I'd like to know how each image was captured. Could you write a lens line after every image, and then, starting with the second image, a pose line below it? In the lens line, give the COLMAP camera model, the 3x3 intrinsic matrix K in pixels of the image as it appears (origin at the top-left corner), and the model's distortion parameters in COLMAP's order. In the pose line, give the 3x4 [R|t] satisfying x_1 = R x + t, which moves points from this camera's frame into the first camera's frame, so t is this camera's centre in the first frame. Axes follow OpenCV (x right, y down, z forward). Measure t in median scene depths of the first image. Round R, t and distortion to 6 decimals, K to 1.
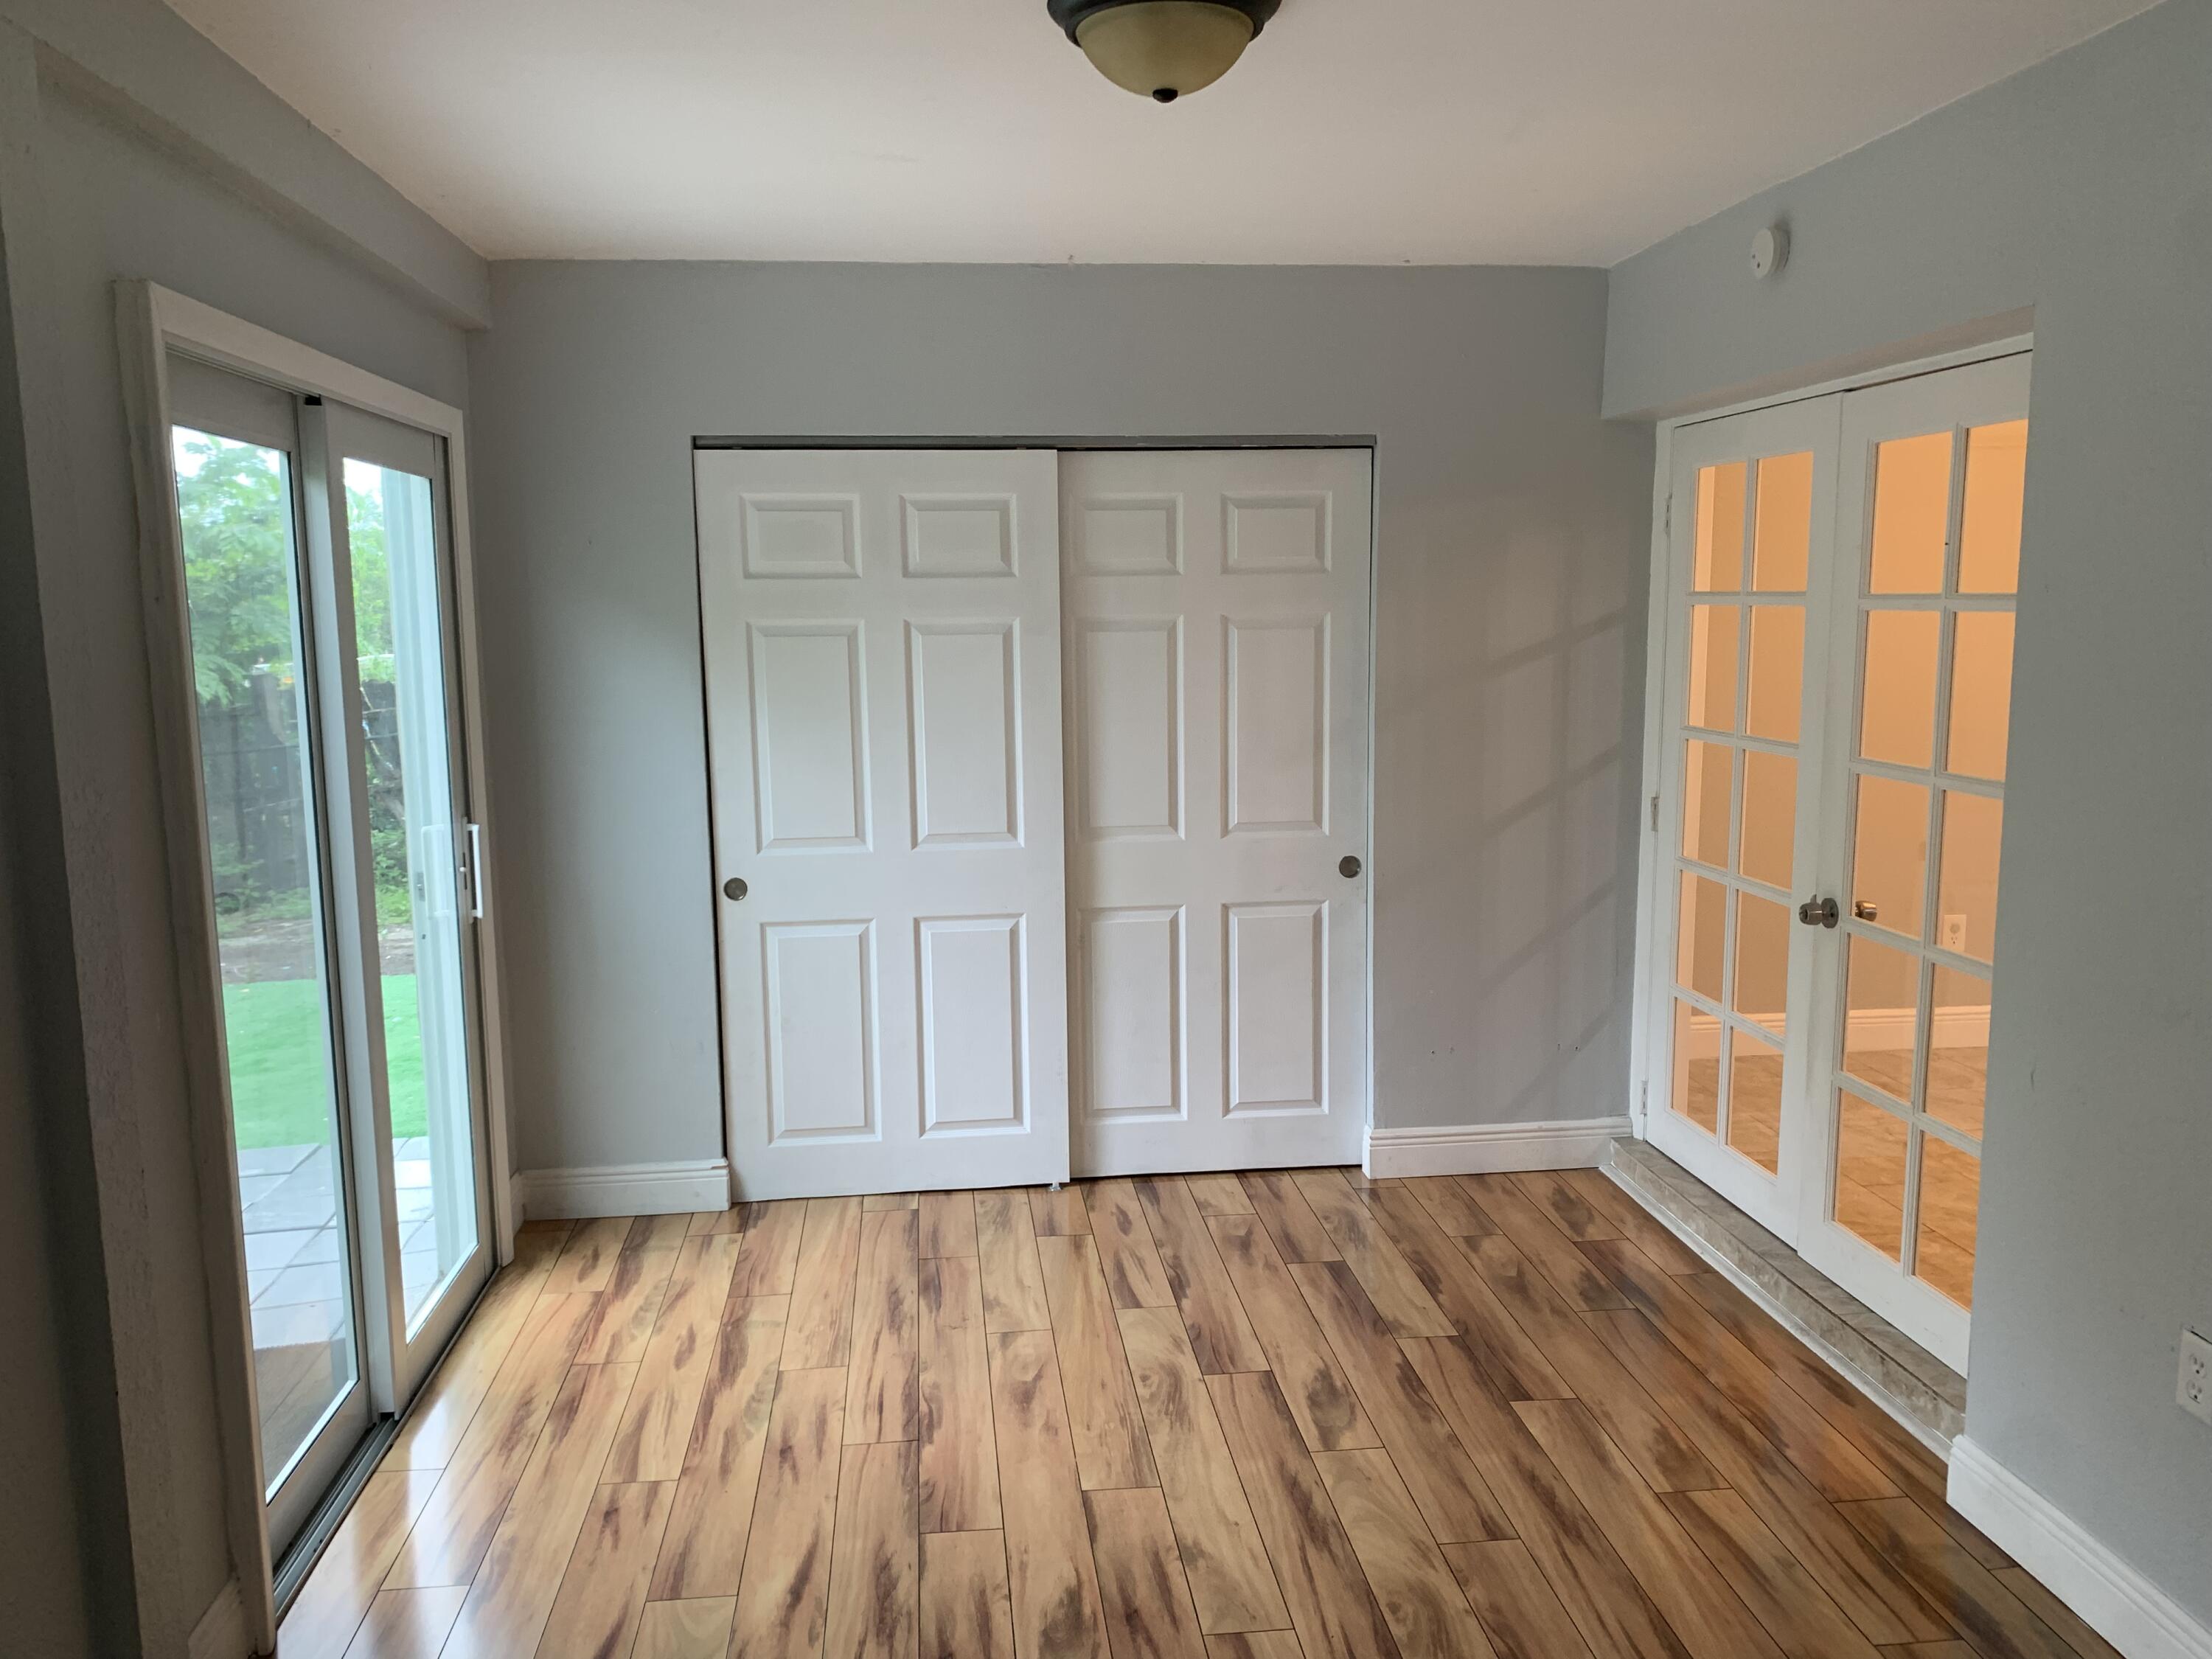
lens RADIAL K [[1688.0, 0, 1106.0], [0, 1688.0, 829.5], [0, 0, 1]] dist [0.006587, 0.002048]
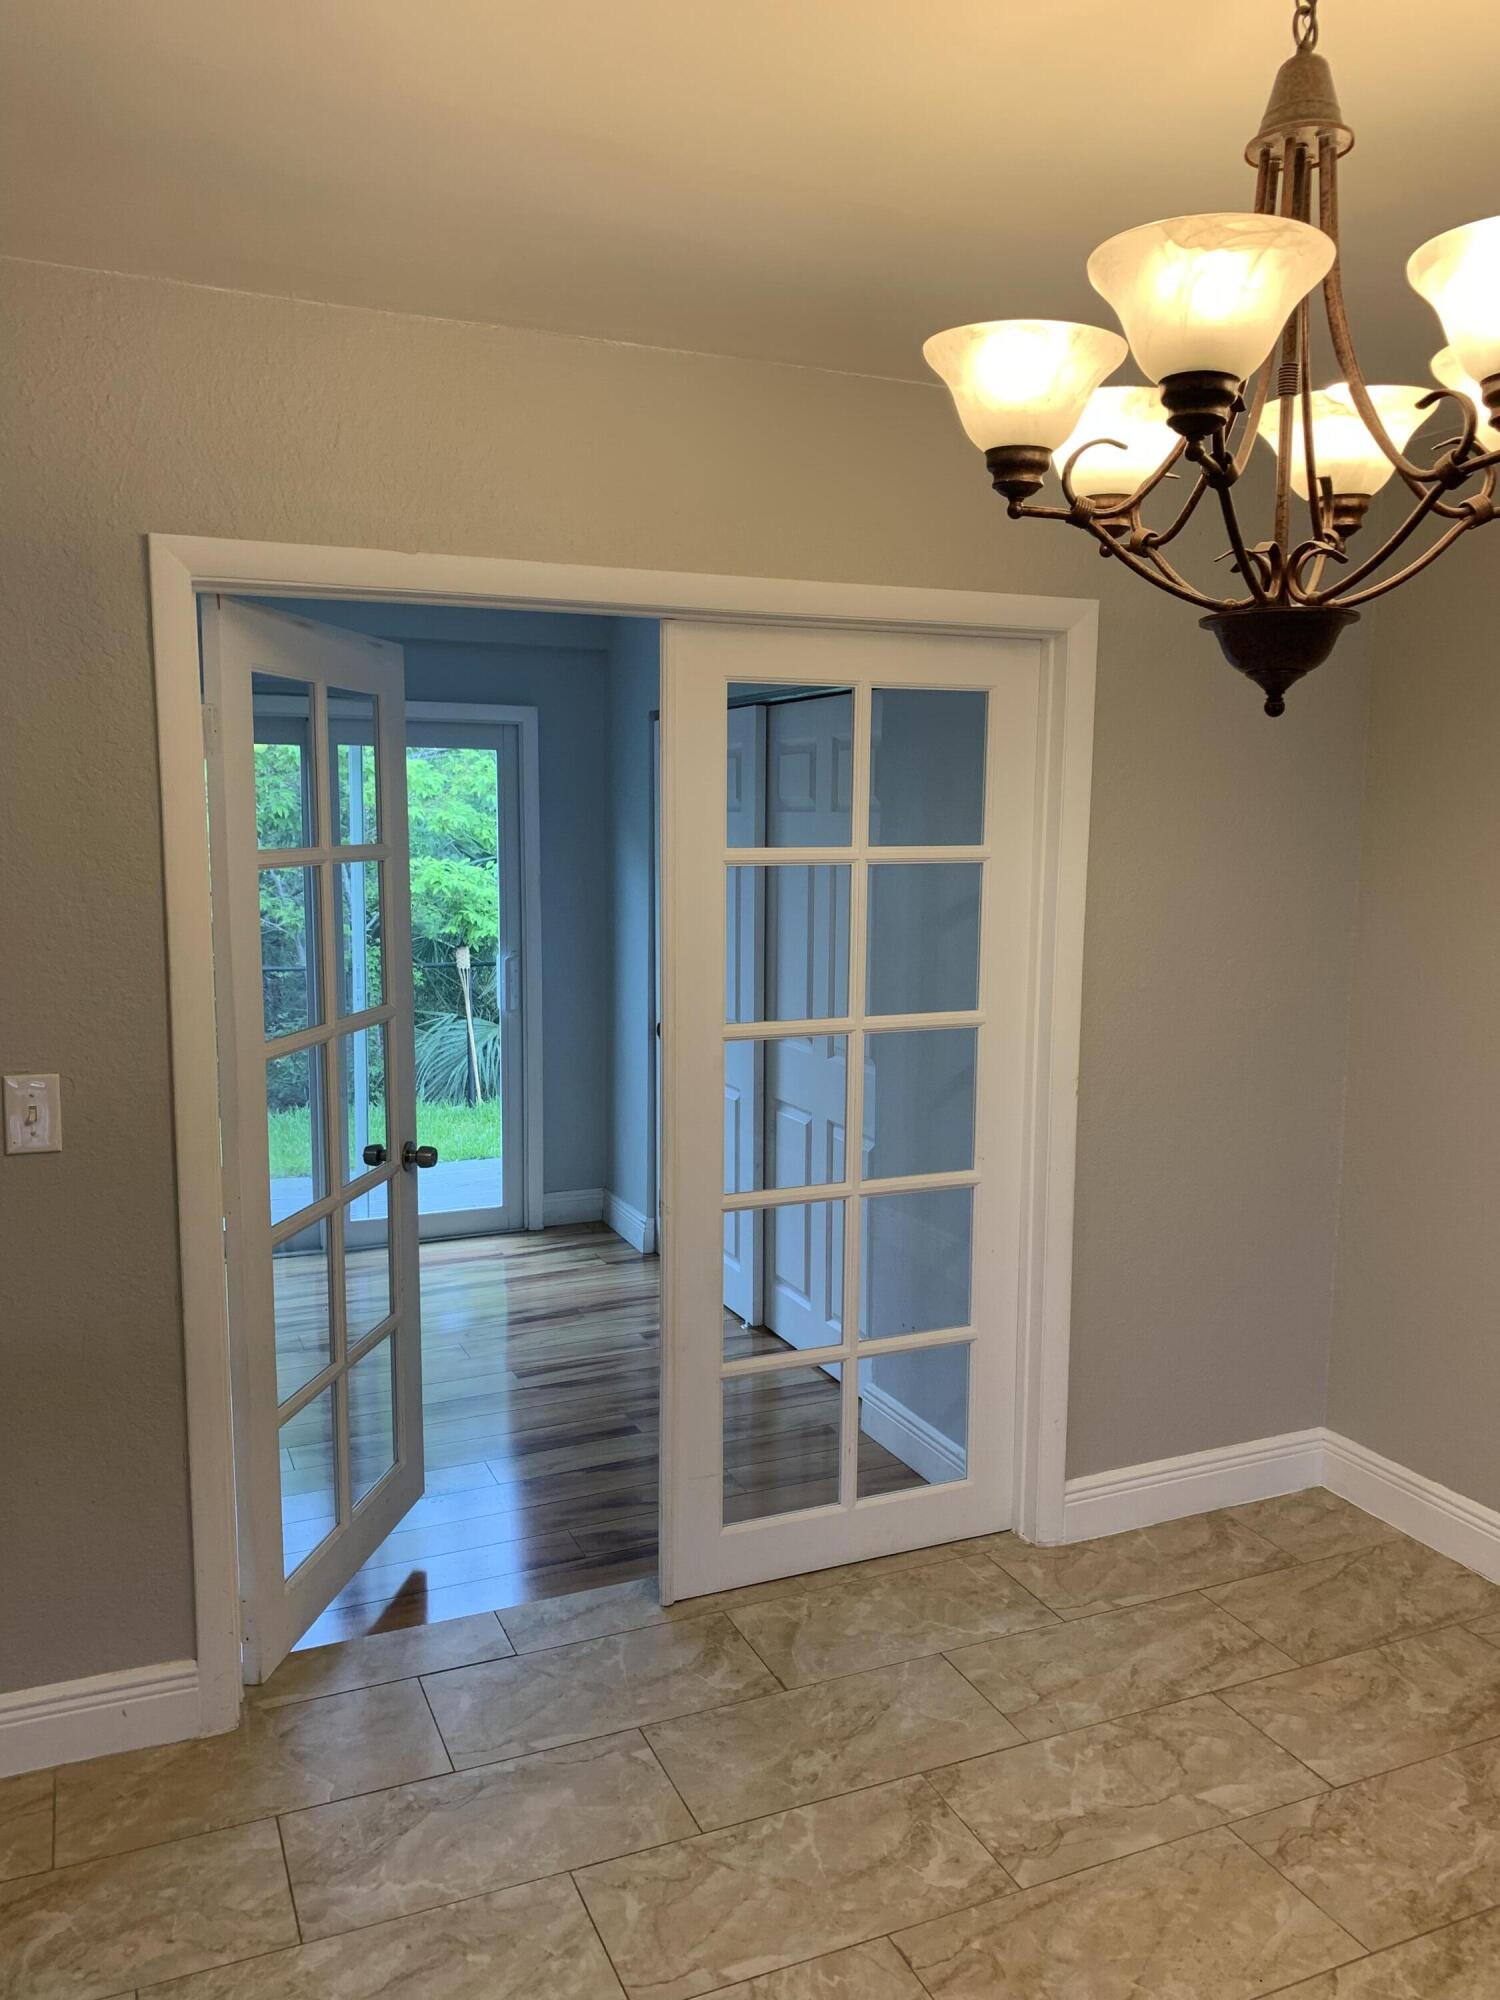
lens RADIAL K [[1519.4, 0, 750.0], [0, 1519.4, 1000.0], [0, 0, 1]] dist [0.003765, 0.001134]
pose [[0.297083, 0.135166, -0.945236, 1.105059], [-0.142906, 0.985075, 0.095948, -0.134751], [0.944097, 0.106575, 0.311965, 0.751532]]
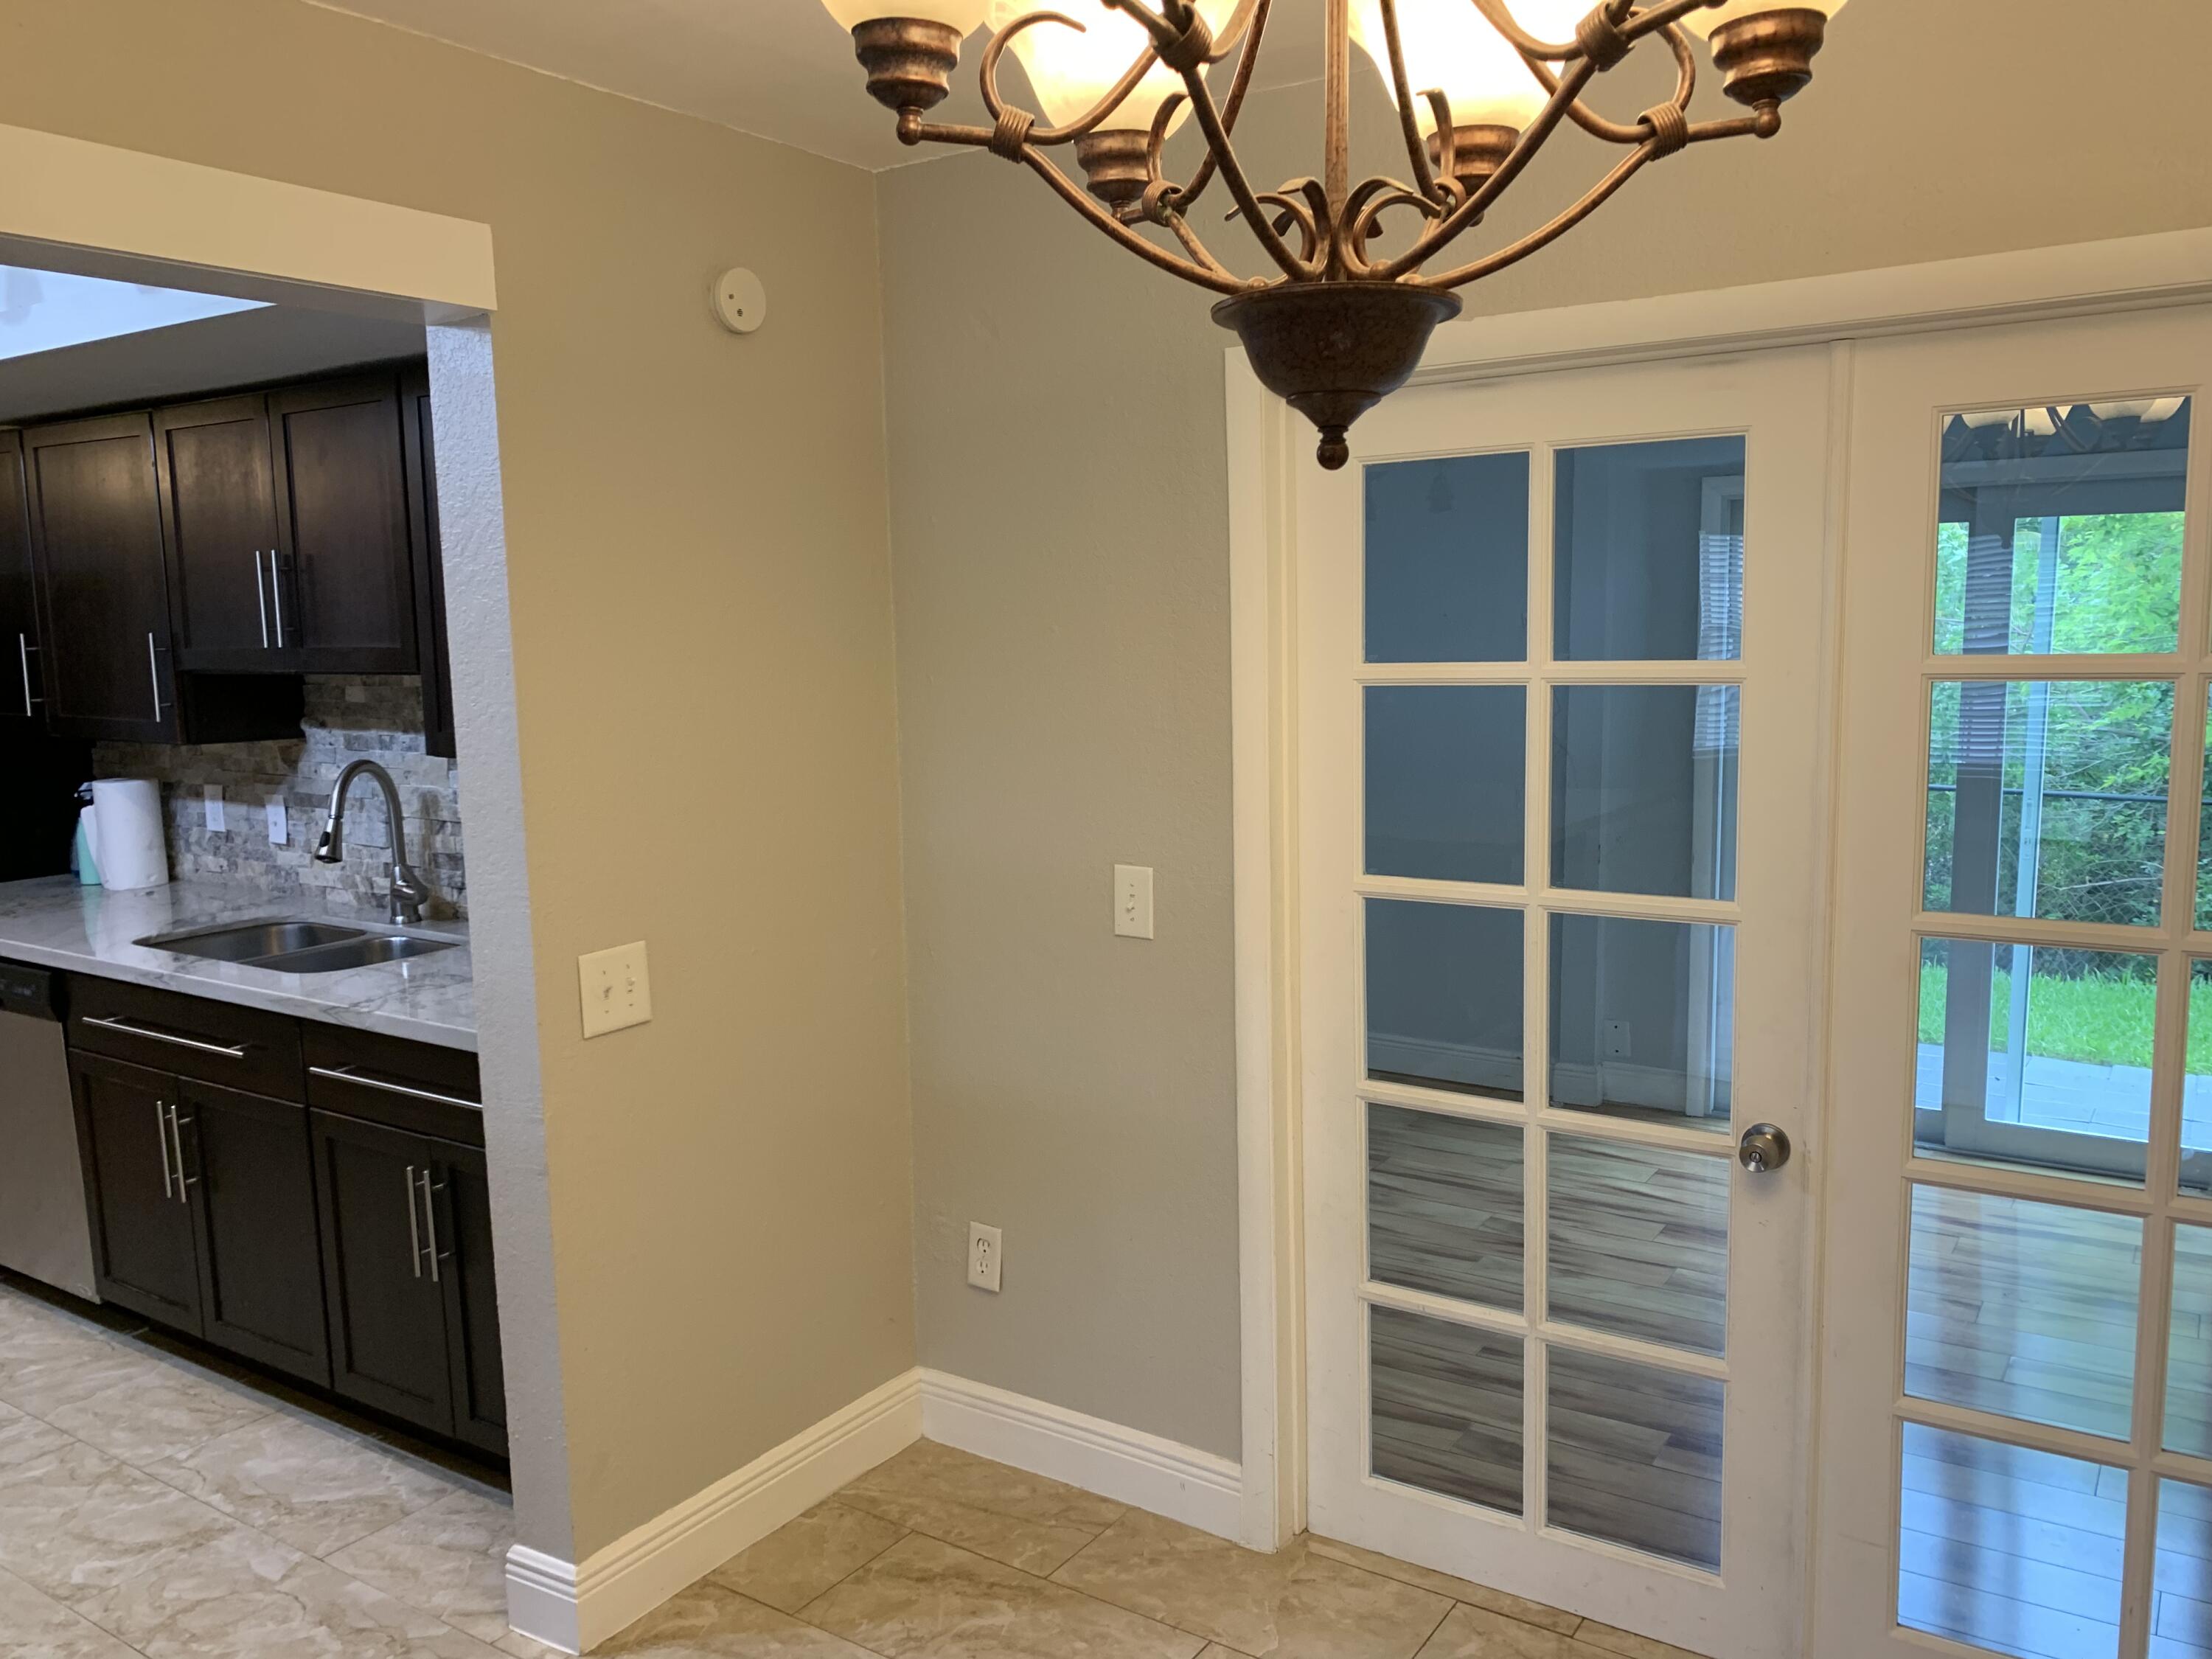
lens RADIAL K [[1680.4, 0, 1108.7], [0, 1680.4, 755.0], [0, 0, 1]] dist [0.003765, 0.001134]
pose [[-0.641337, 0.088502, -0.762138, 1.020382], [-0.070952, 0.982228, 0.173765, -0.183196], [0.763972, 0.165517, -0.623659, 1.117640]]
